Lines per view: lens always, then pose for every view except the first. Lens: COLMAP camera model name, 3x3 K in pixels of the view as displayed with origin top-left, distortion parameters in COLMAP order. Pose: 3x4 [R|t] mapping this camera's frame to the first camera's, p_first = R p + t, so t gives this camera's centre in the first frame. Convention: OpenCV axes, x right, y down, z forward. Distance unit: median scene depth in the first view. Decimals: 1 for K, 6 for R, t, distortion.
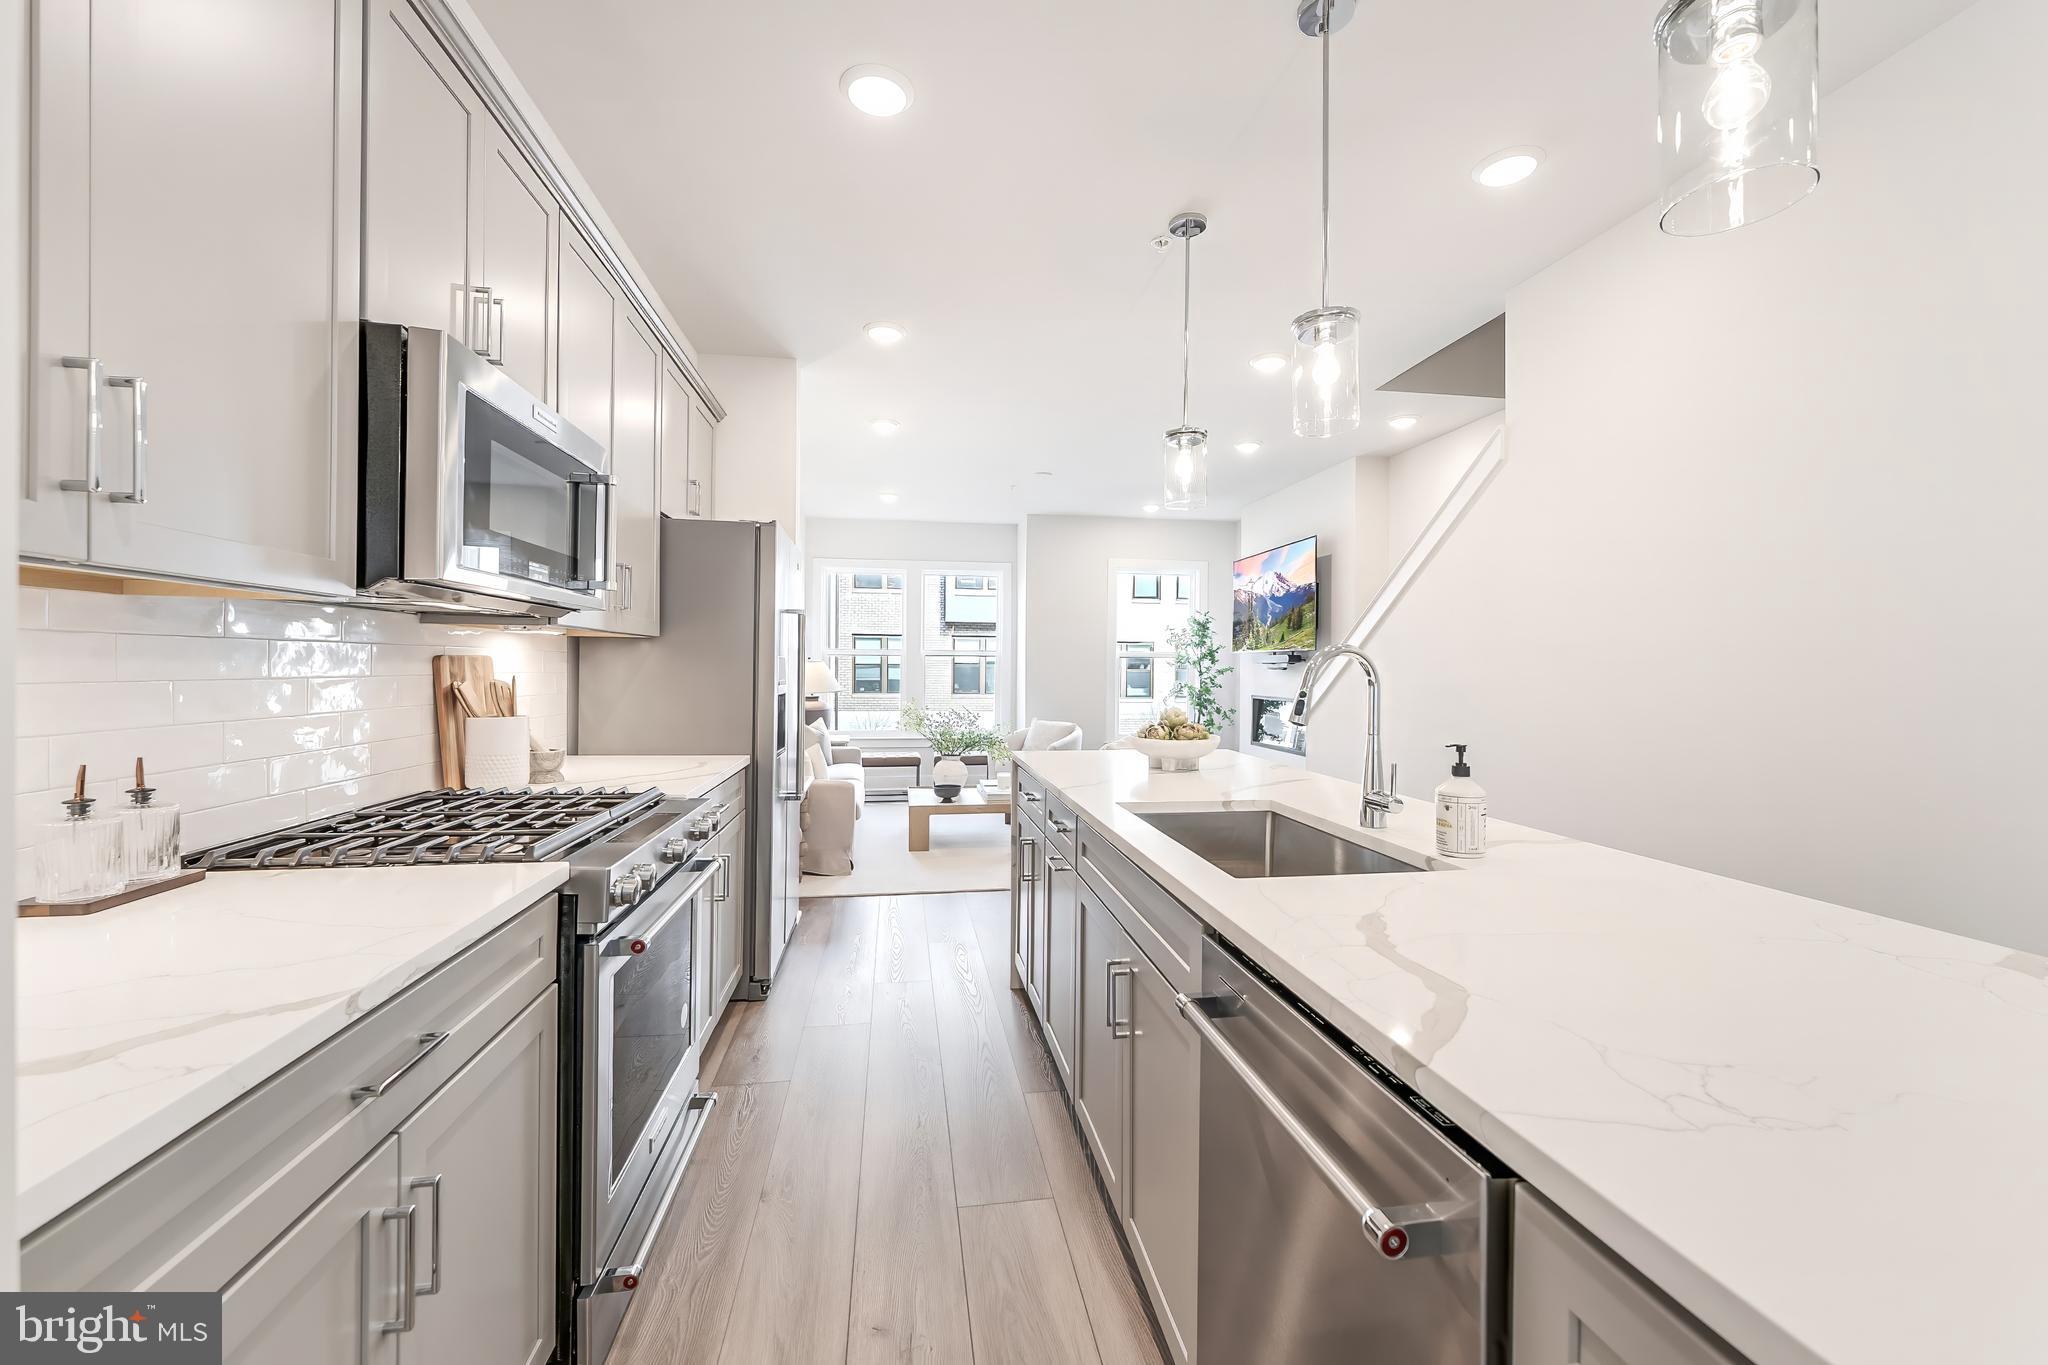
lens RADIAL K [[825.5, 0, 1026.5], [0, 825.5, 677.1], [0, 0, 1]] dist [0.010342, -0.000003]
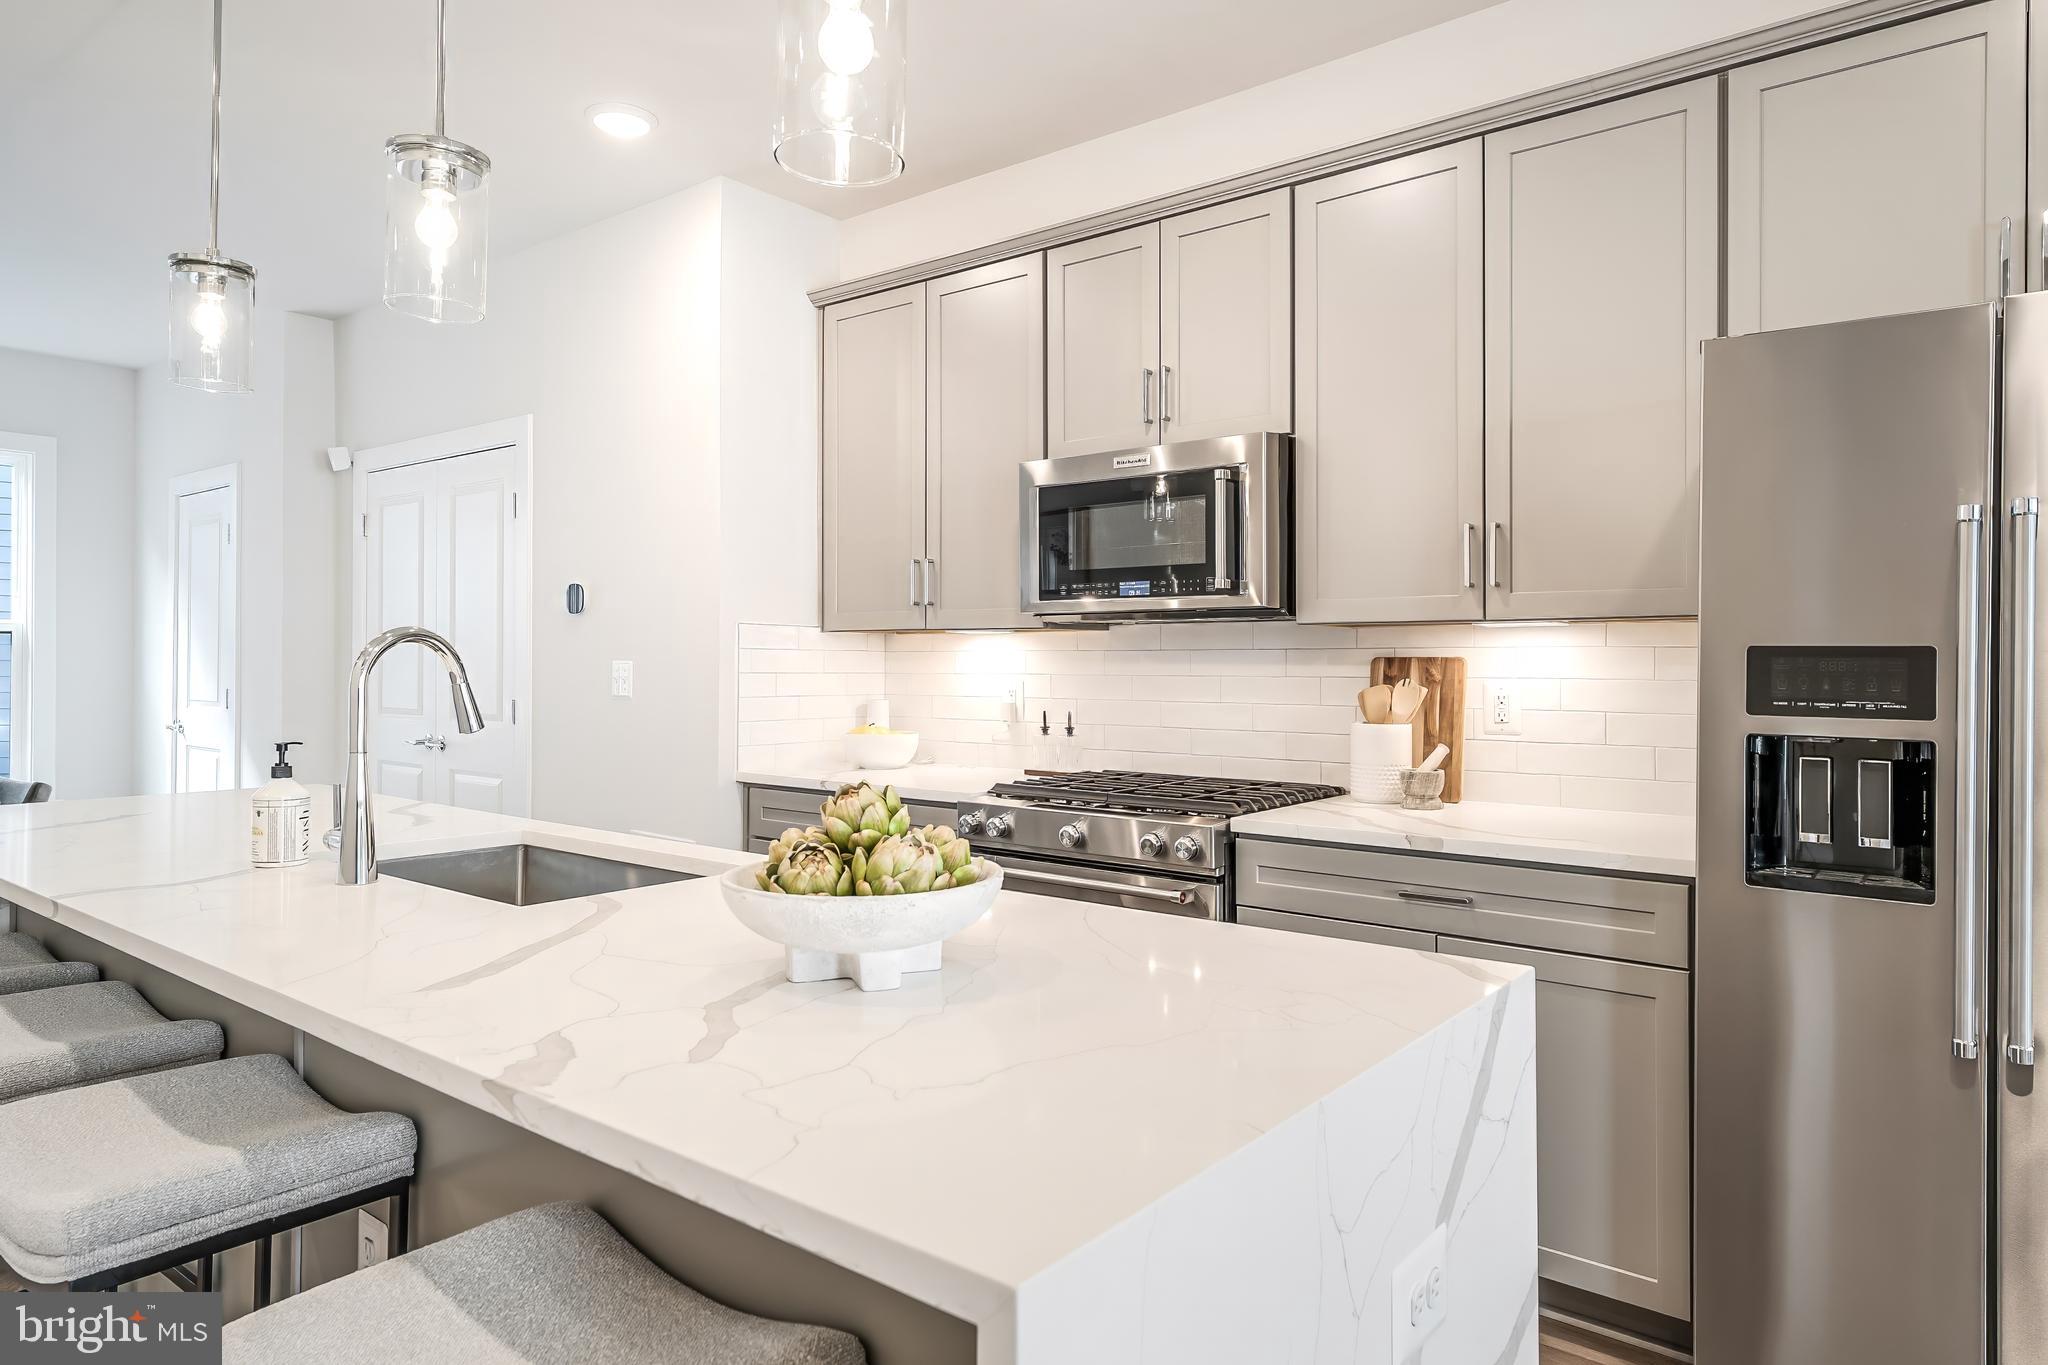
lens RADIAL K [[1258.0, 0, 1027.4], [0, 1258.0, 636.5], [0, 0, 1]] dist [-0.001744, -0.000217]
pose [[-0.750069, -0.025112, -0.660883, 0.732266], [-0.017890, 0.999684, -0.017682, -0.021280], [0.661118, -0.001439, -0.750281, 2.276169]]
